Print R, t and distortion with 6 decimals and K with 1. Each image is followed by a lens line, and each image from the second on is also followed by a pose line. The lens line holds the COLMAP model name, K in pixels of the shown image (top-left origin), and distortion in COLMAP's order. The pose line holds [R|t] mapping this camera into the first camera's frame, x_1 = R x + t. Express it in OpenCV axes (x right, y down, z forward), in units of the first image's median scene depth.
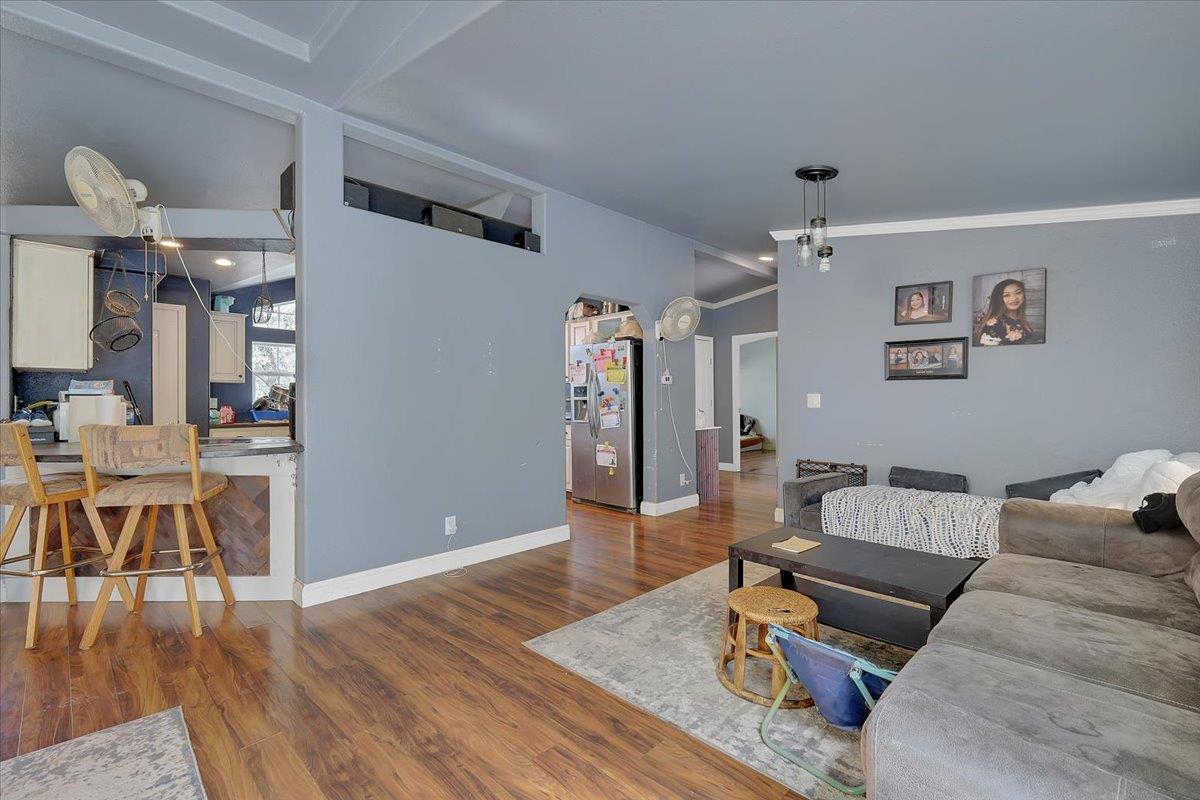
lens RADIAL K [[525.3, 0, 600.6], [0, 525.3, 399.1], [0, 0, 1]] dist [0.000832, 0.000089]
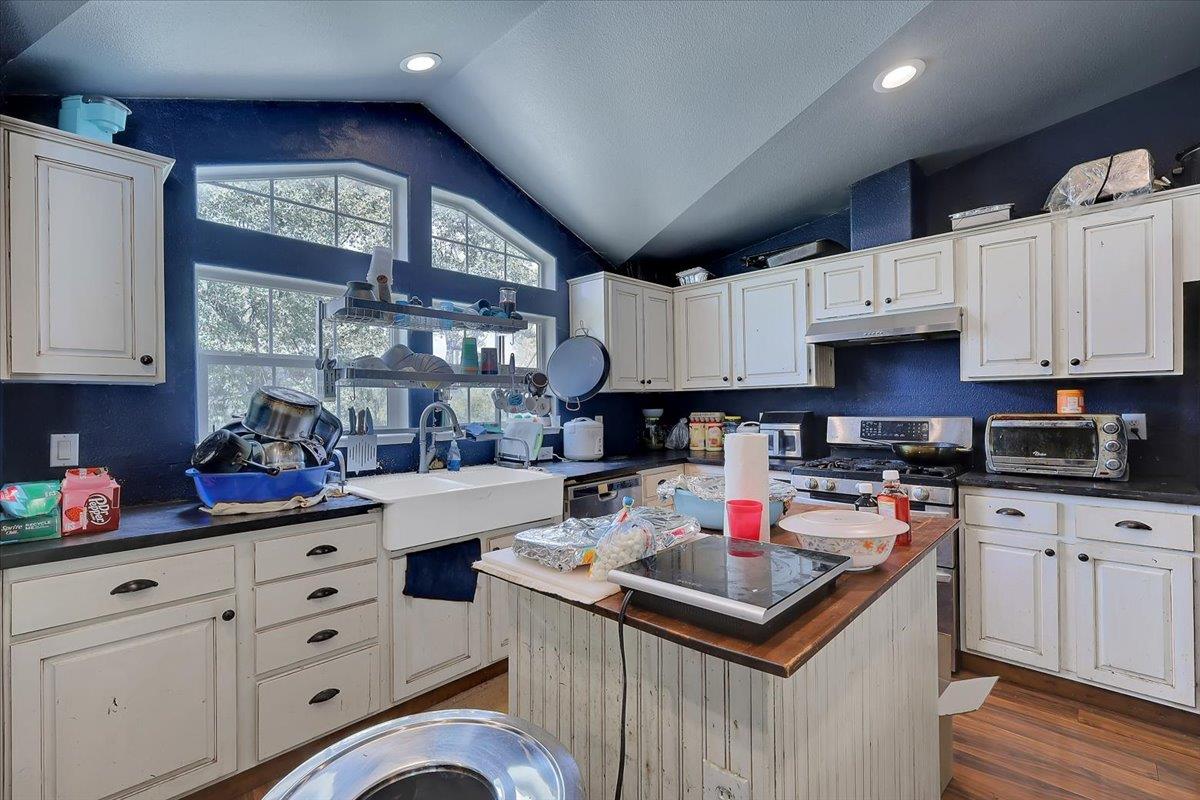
lens RADIAL K [[525.3, 0, 600.6], [0, 525.3, 399.1], [0, 0, 1]] dist [0.000832, 0.000089]
pose [[0.999904, -0.007129, 0.011855, -0.417531], [0.007173, 0.999967, -0.003684, -0.018274], [-0.011828, 0.003769, 0.999923, 0.675221]]
